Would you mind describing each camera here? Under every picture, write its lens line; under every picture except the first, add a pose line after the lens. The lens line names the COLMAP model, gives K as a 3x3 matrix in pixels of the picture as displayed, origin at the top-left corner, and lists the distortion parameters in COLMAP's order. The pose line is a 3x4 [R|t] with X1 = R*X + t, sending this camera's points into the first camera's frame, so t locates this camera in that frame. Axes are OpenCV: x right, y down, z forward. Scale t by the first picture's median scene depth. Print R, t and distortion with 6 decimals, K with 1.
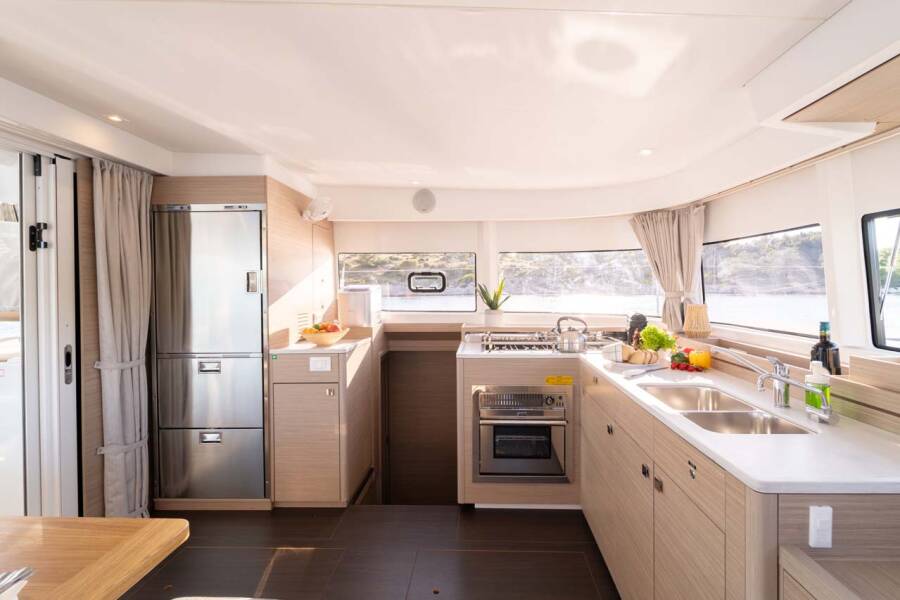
lens RADIAL K [[397.2, 0, 450.0], [0, 397.2, 300.0], [0, 0, 1]] dist [-0.001113, -0.000378]
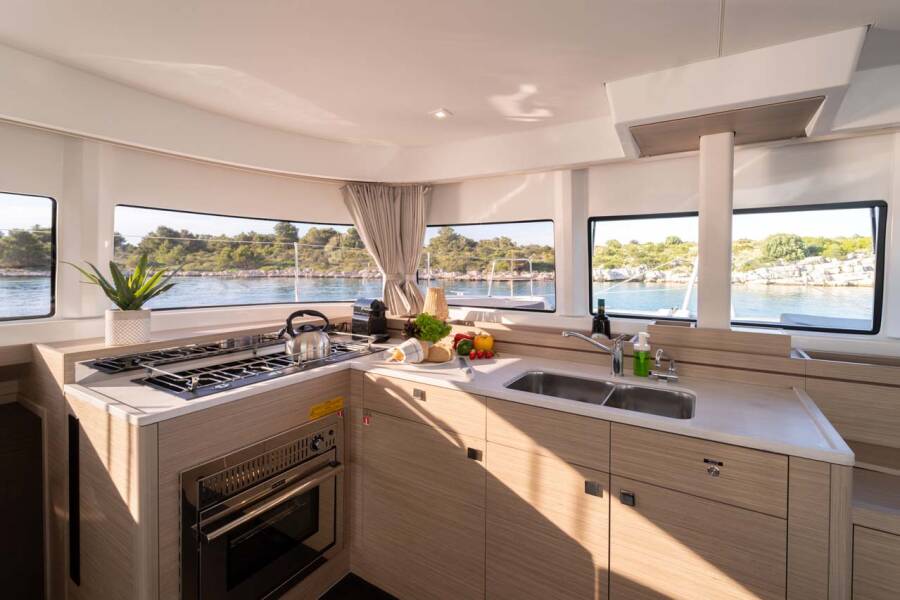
lens RADIAL K [[402.7, 0, 467.4], [0, 402.7, 273.5], [0, 0, 1]] dist [0.003466, 0.000430]
pose [[0.452792, -0.001399, 0.891615, -0.217217], [0.016265, 0.999845, -0.006691, -0.014880], [-0.891468, 0.017532, 0.452745, 0.463222]]
